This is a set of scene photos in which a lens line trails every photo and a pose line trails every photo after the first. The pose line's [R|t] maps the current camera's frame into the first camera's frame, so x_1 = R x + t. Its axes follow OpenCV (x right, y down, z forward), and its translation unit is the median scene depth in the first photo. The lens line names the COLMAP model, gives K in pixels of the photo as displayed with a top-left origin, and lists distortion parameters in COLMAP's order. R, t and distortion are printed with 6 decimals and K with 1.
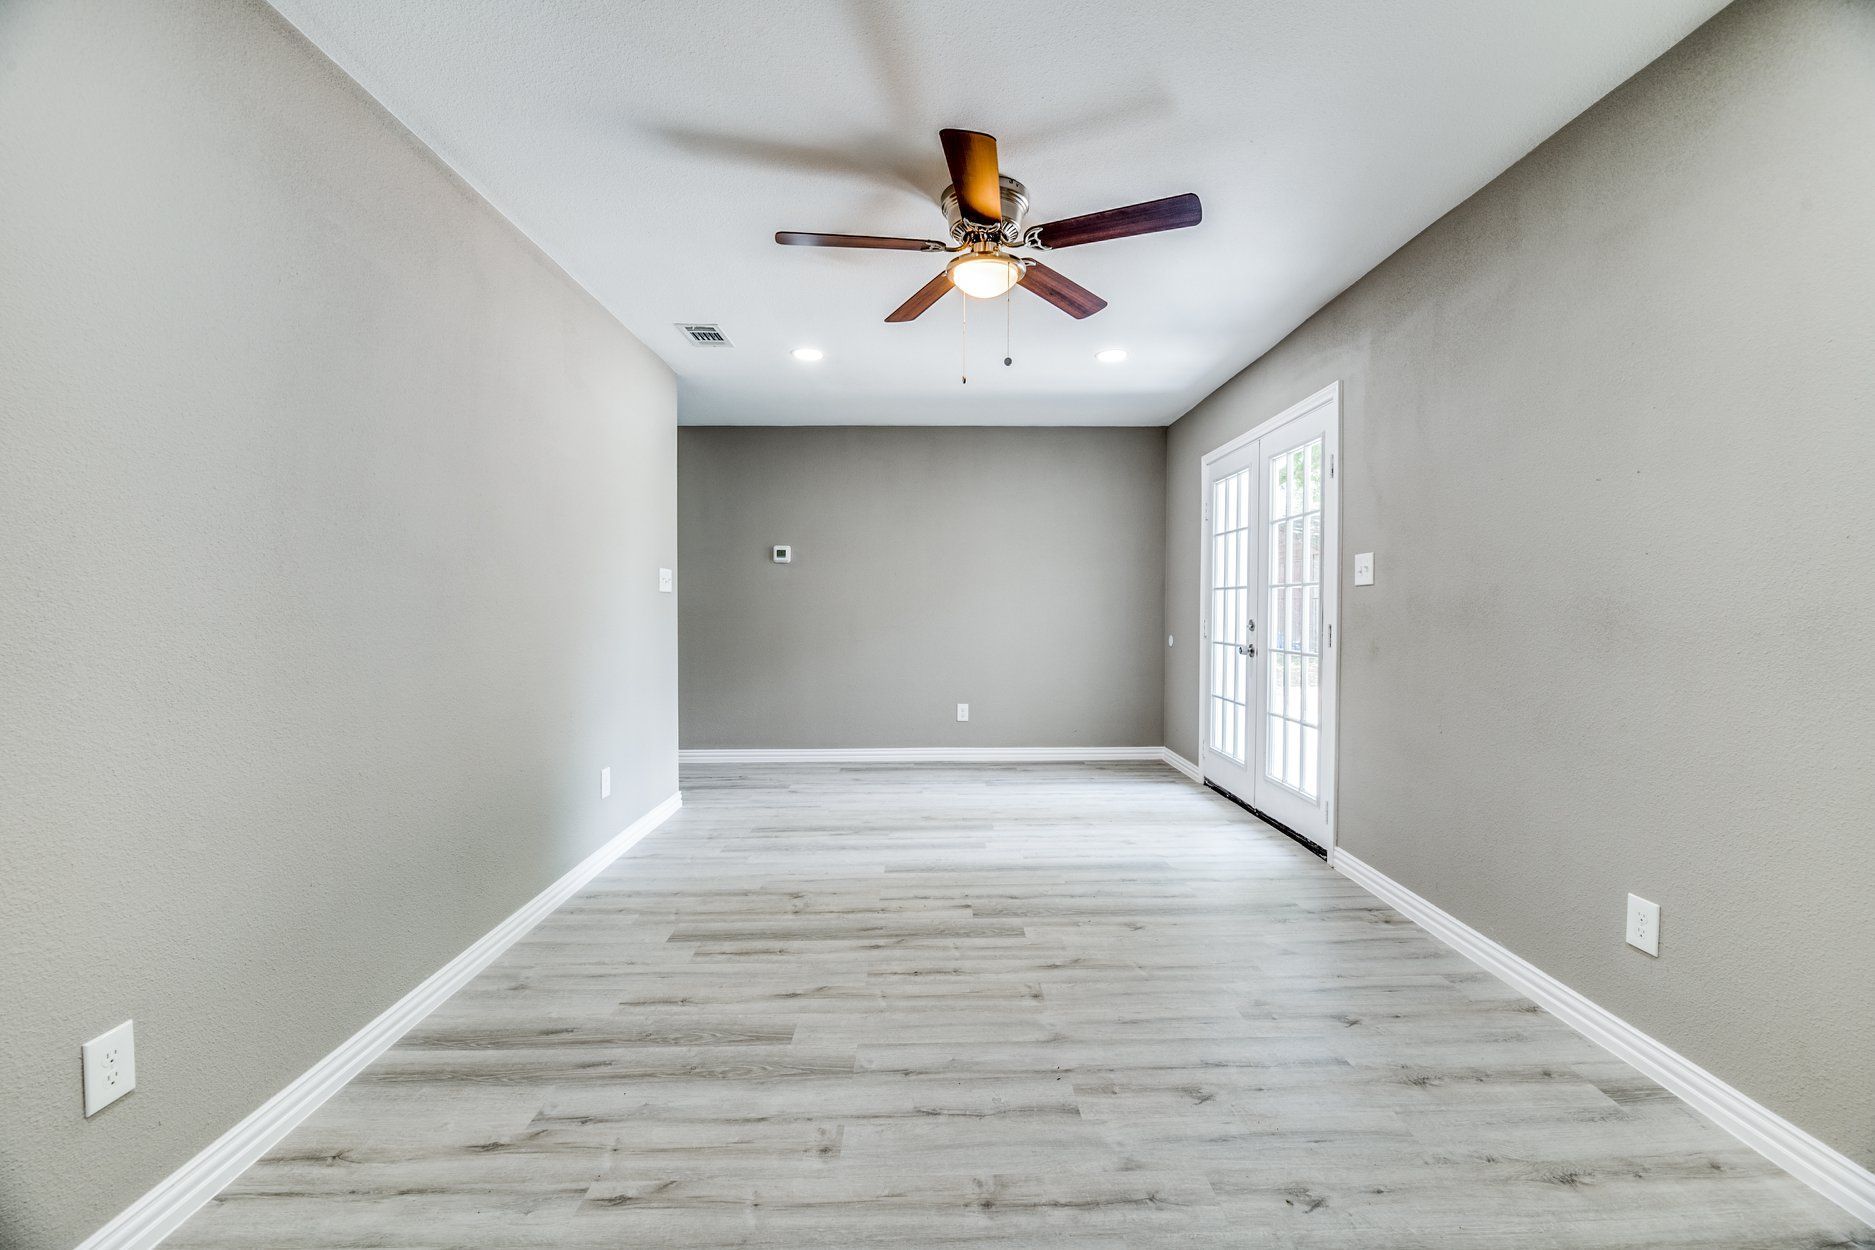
lens RADIAL K [[812.5, 0, 944.0], [0, 812.5, 620.3], [0, 0, 1]] dist [-0.019720, -0.001001]
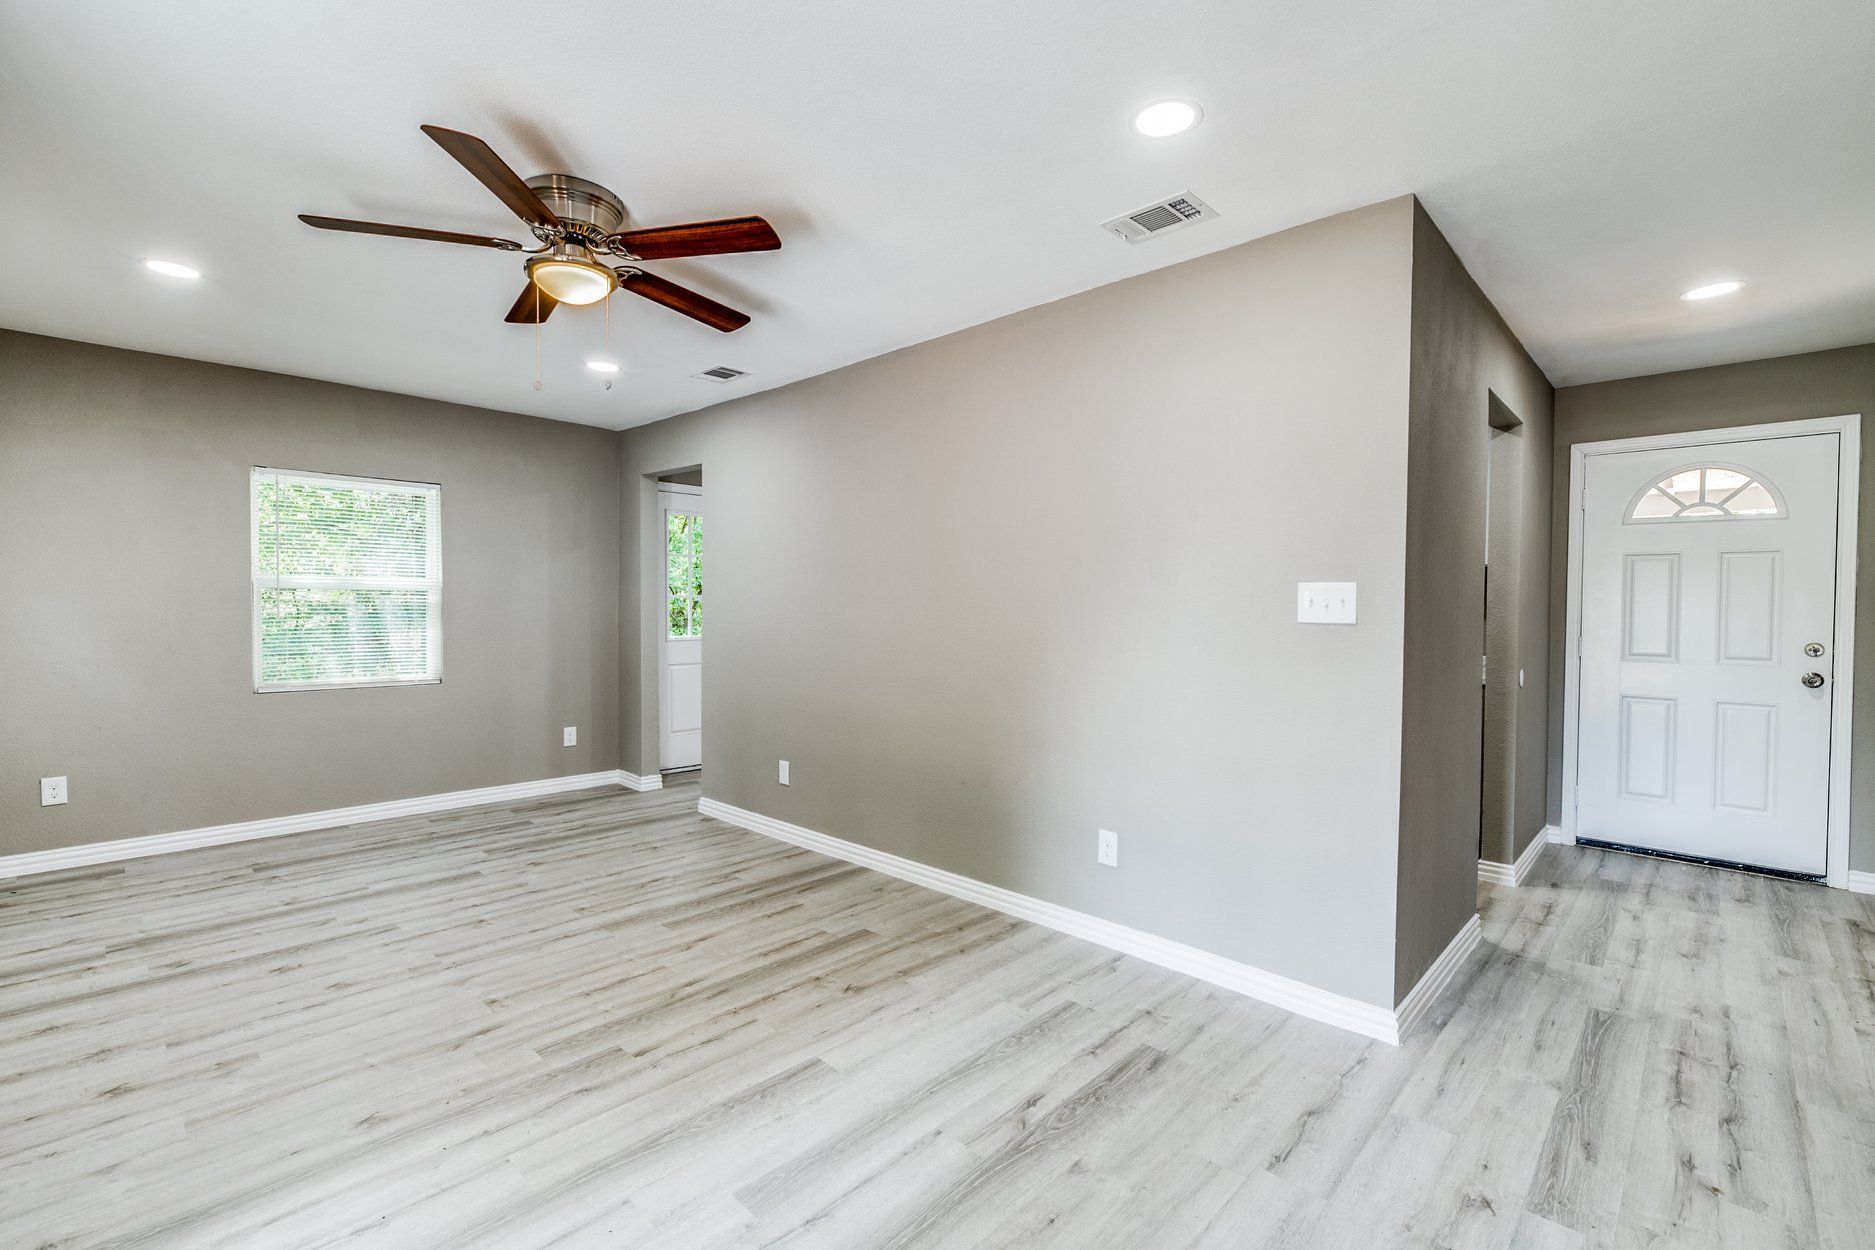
lens RADIAL K [[812.5, 0, 941.8], [0, 812.5, 623.4], [0, 0, 1]] dist [-0.019720, -0.001001]
pose [[-0.709703, 0.006182, -0.704474, 0.390529], [-0.026305, 0.999032, 0.035266, -0.076630], [0.704010, 0.043560, -0.708853, 1.918018]]
